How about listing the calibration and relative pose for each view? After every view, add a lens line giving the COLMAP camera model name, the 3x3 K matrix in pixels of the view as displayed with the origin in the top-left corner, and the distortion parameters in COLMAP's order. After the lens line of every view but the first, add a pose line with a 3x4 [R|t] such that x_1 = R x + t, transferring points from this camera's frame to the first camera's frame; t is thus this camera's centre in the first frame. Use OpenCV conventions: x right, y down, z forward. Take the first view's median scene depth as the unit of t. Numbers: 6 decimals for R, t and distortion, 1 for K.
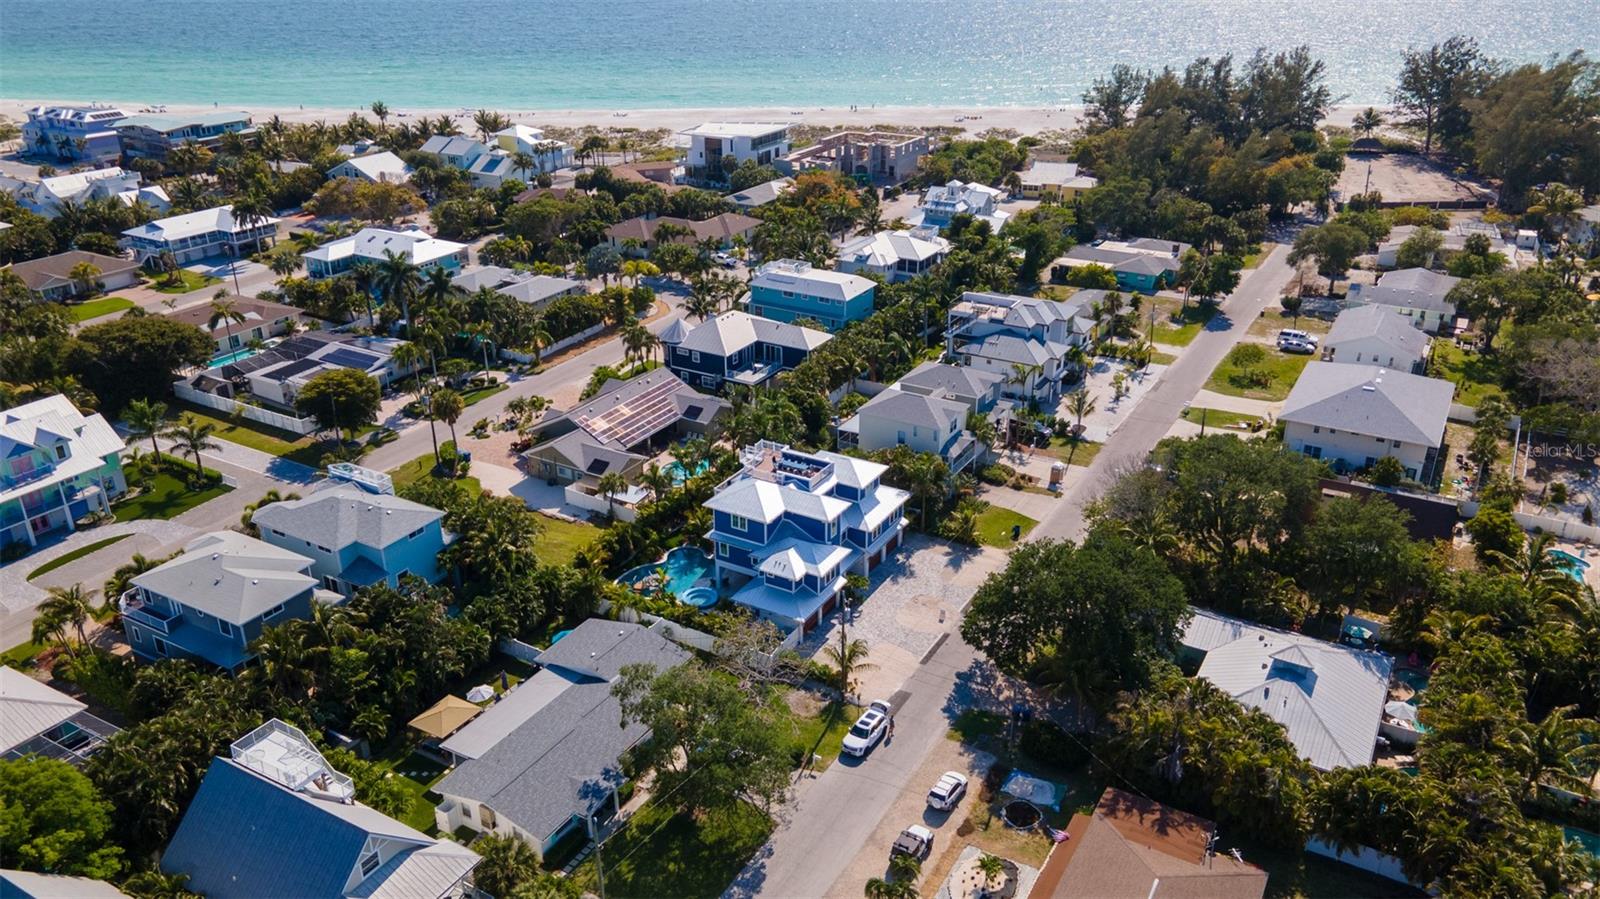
lens RADIAL K [[1193.0, 0, 800.0], [0, 1193.0, 449.5], [0, 0, 1]] dist [0.022257, 0.043244]
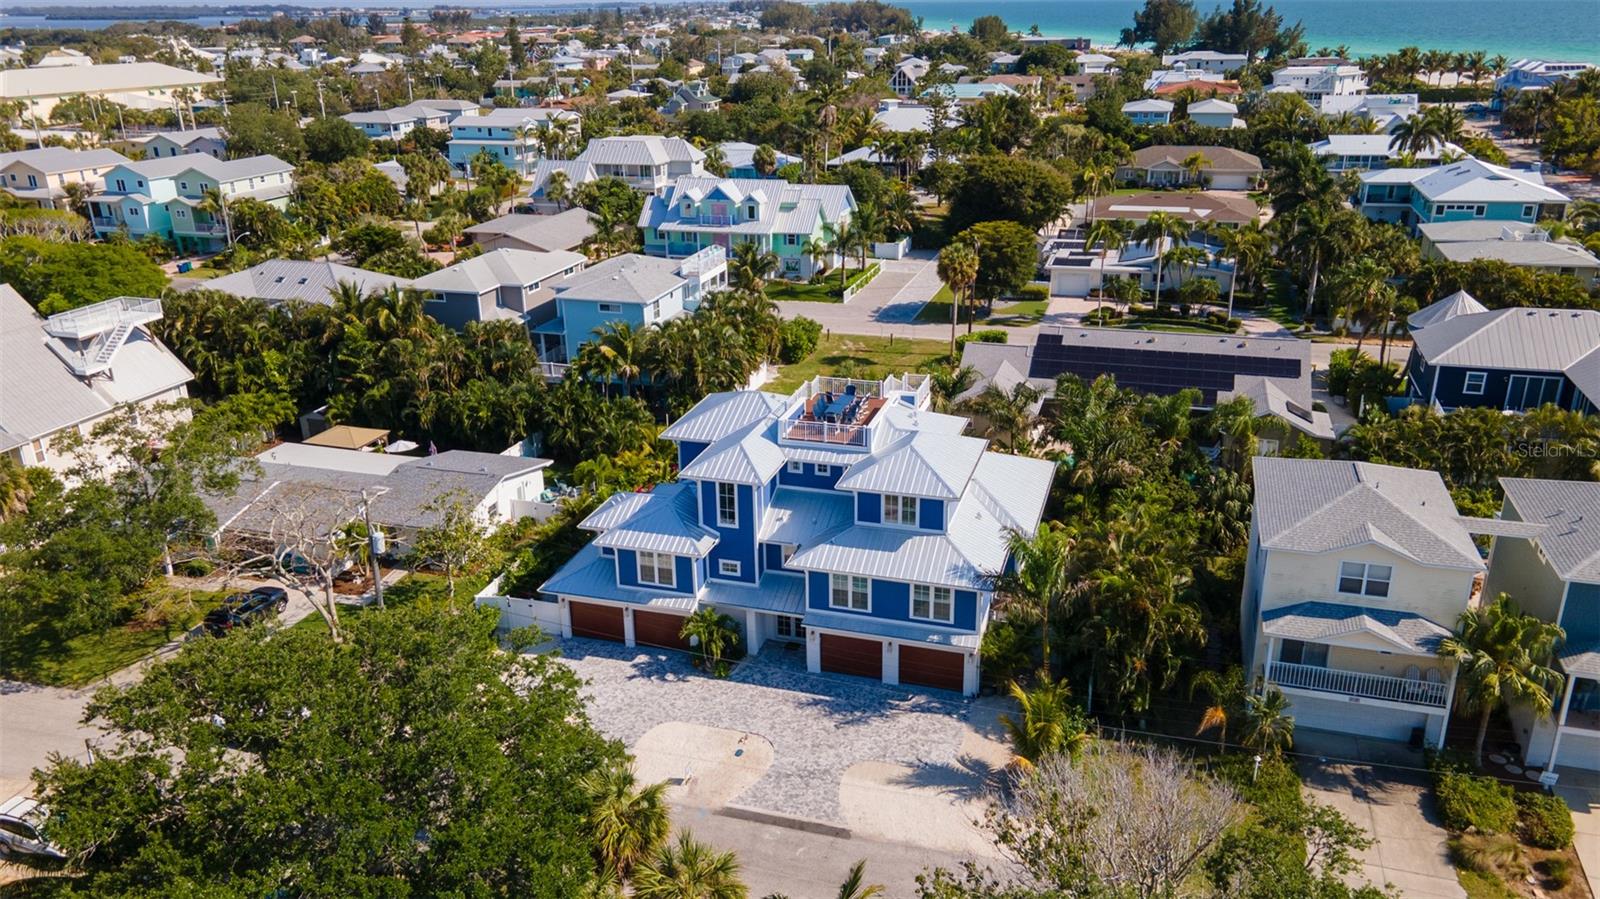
lens RADIAL K [[1193.0, 0, 800.0], [0, 1193.0, 449.5], [0, 0, 1]] dist [0.022257, 0.043244]
pose [[0.222011, 0.343388, -0.912576, 0.324874], [-0.387922, 0.889779, 0.240436, -0.060562], [0.894554, 0.300629, 0.330749, 0.567297]]
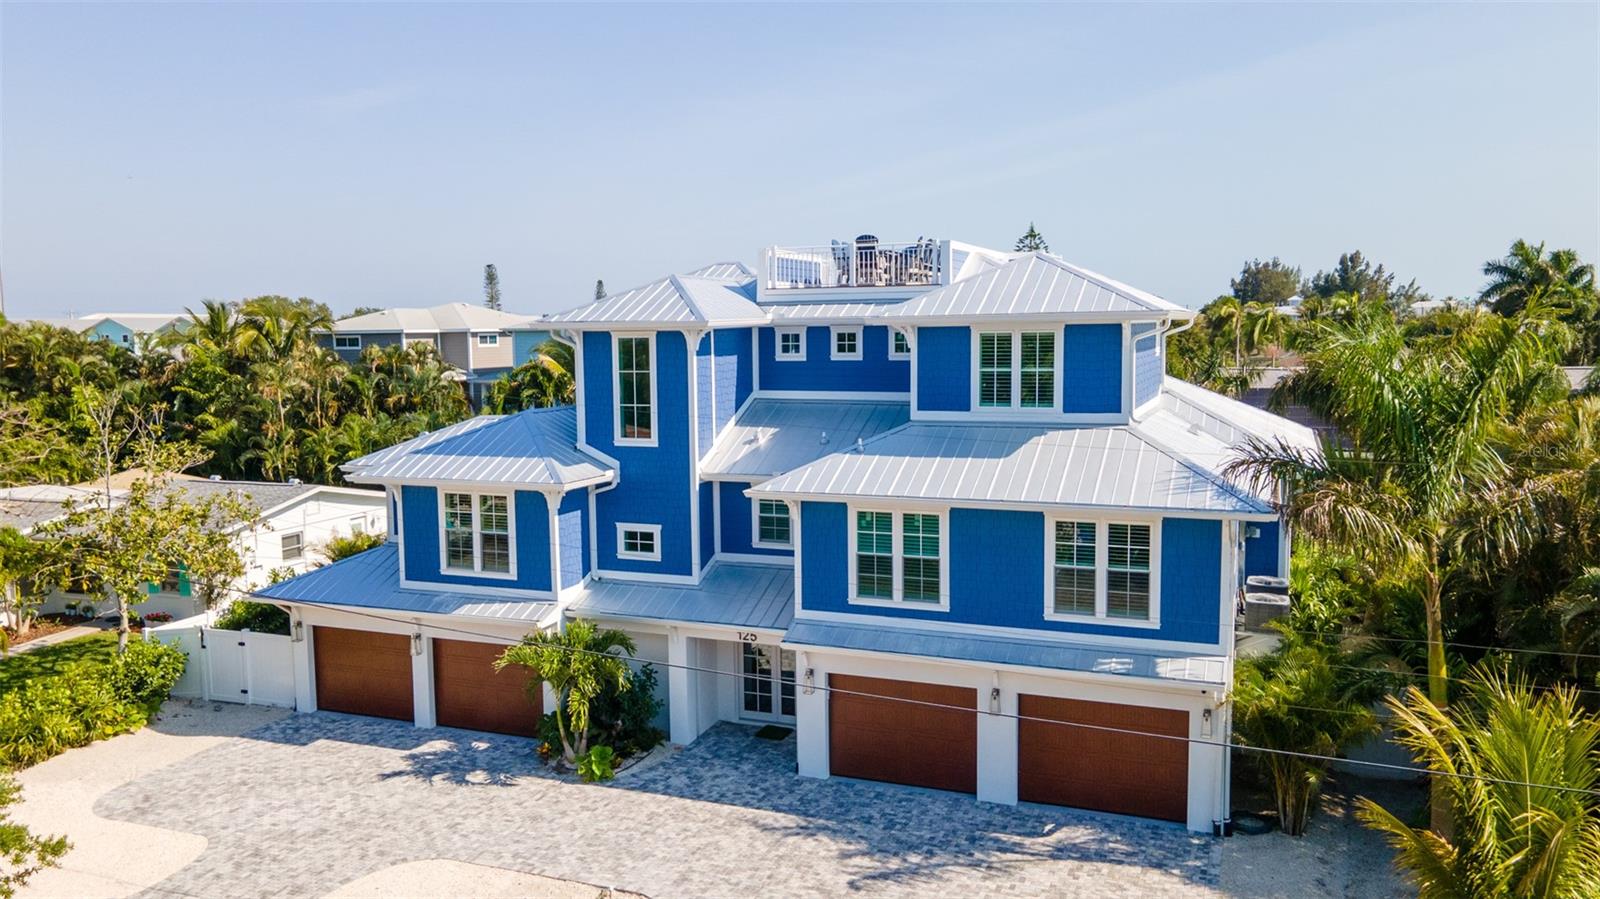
lens RADIAL K [[1197.8, 0, 800.0], [0, 1197.8, 449.5], [0, 0, 1]] dist [-0.006017, 0.091259]
pose [[0.147294, 0.104148, -0.983594, 0.175116], [-0.397071, 0.917016, 0.037636, 0.034819], [0.905891, 0.385013, 0.176425, 0.659992]]
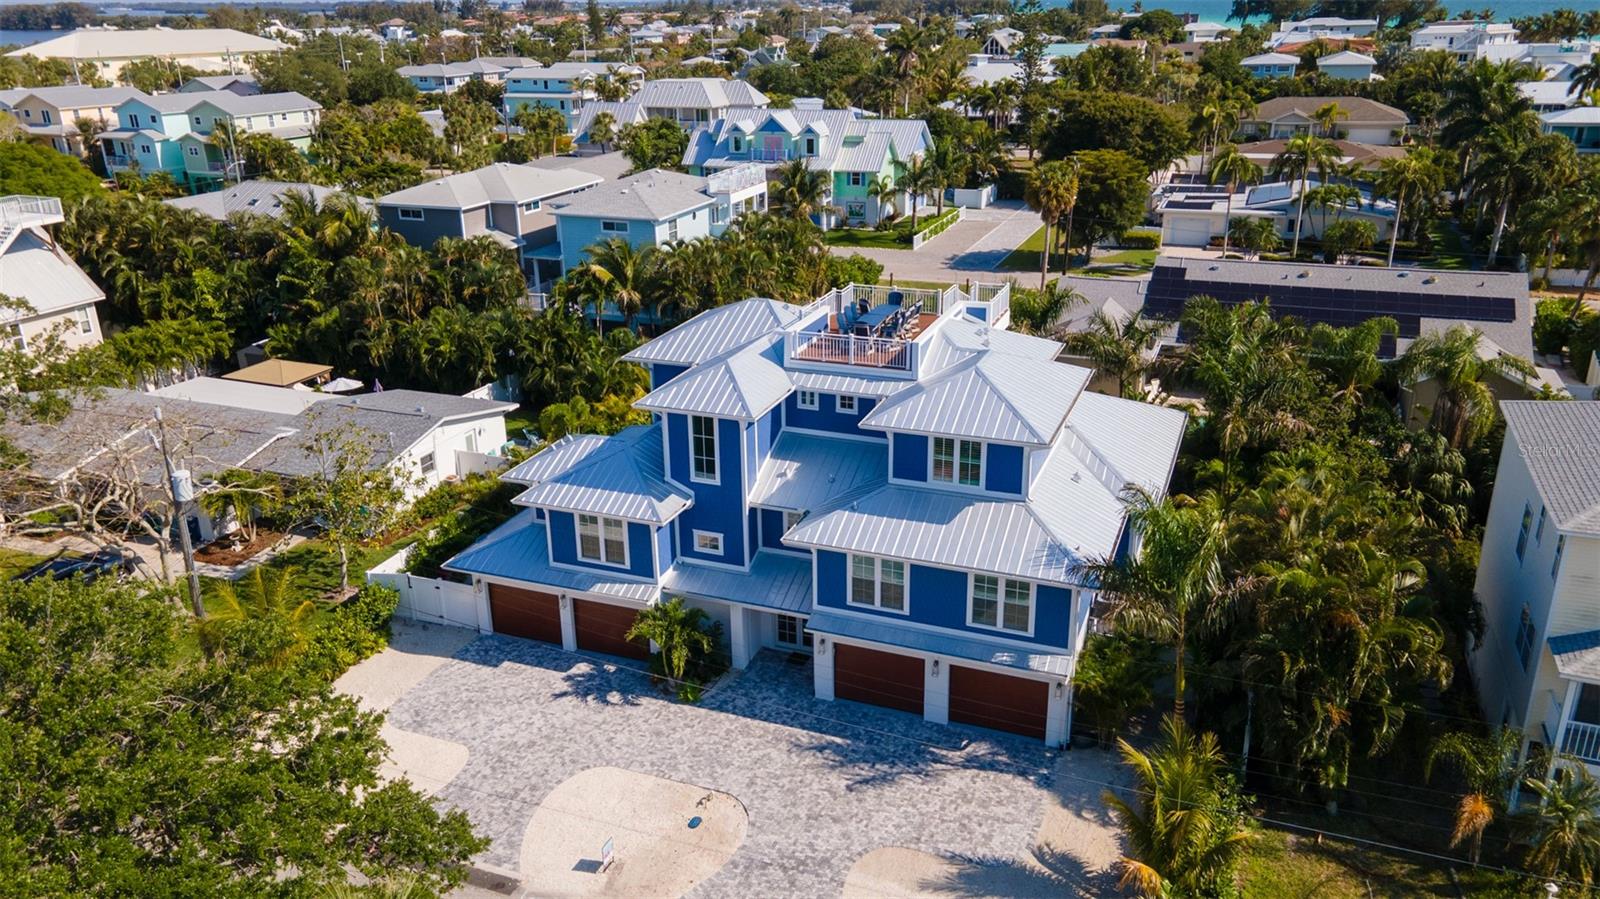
lens RADIAL K [[1193.0, 0, 800.0], [0, 1193.0, 449.5], [0, 0, 1]] dist [0.022257, 0.043244]
pose [[0.149056, 0.350304, -0.924700, 0.234154], [-0.394235, 0.878663, 0.269315, -0.027123], [0.906841, 0.324406, 0.269072, 0.619855]]
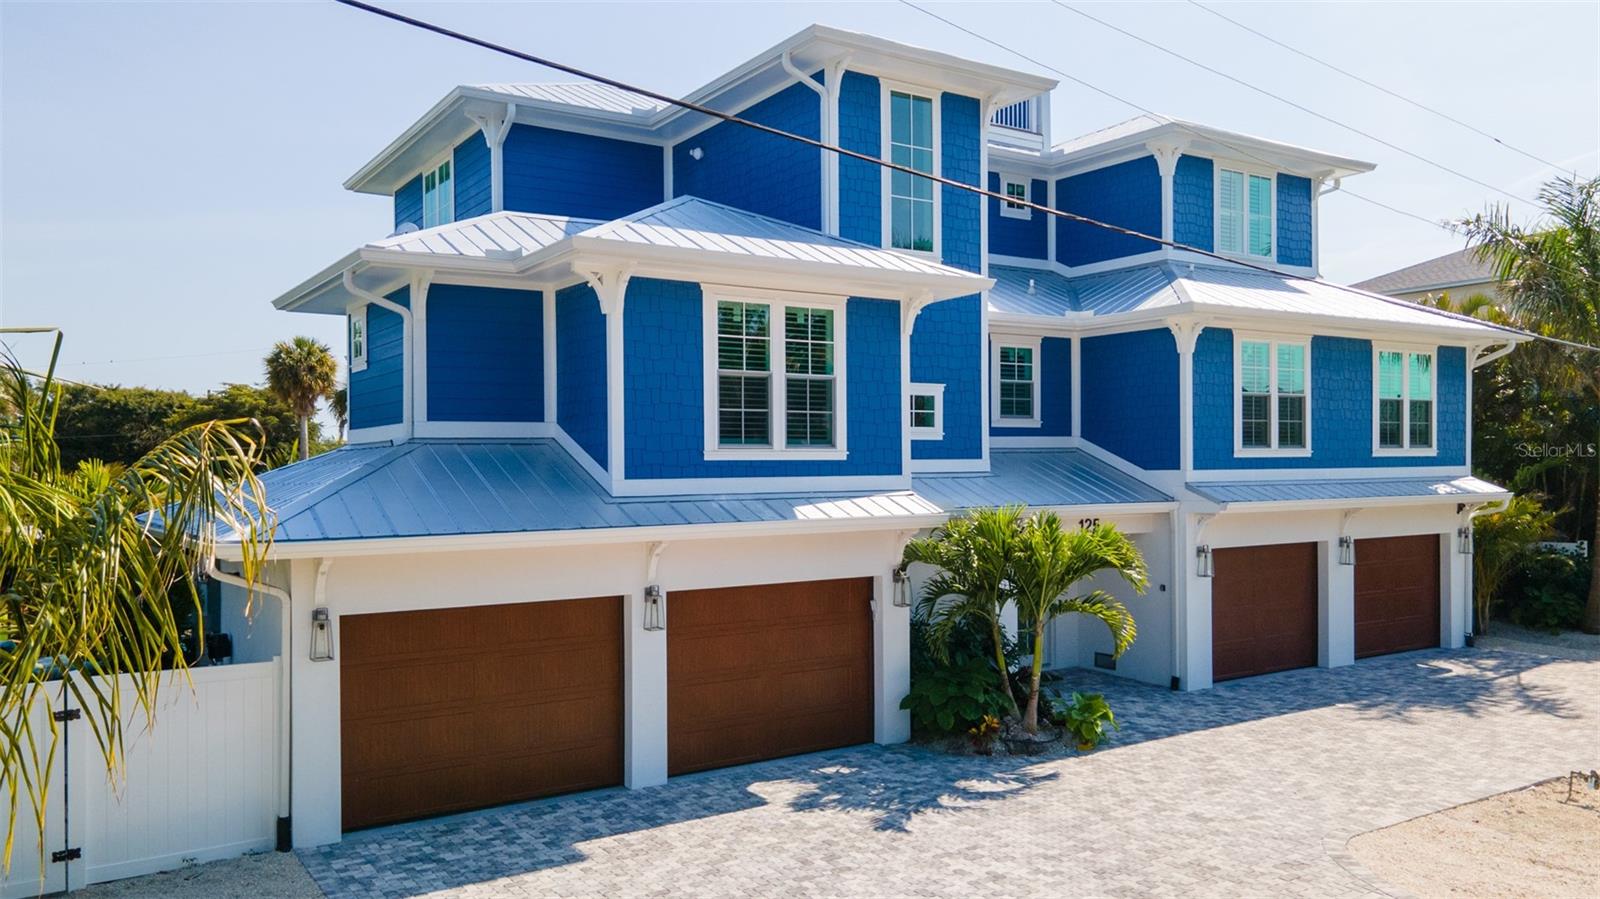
lens RADIAL K [[1206.0, 0, 799.1], [0, 1206.0, 477.9], [0, 0, 1]] dist [0.011010, 0.003055]
pose [[0.896254, -0.002695, -0.443534, 0.054811], [-0.177031, 0.914705, -0.363285, 0.104672], [0.406681, 0.404114, 0.819330, 0.587284]]
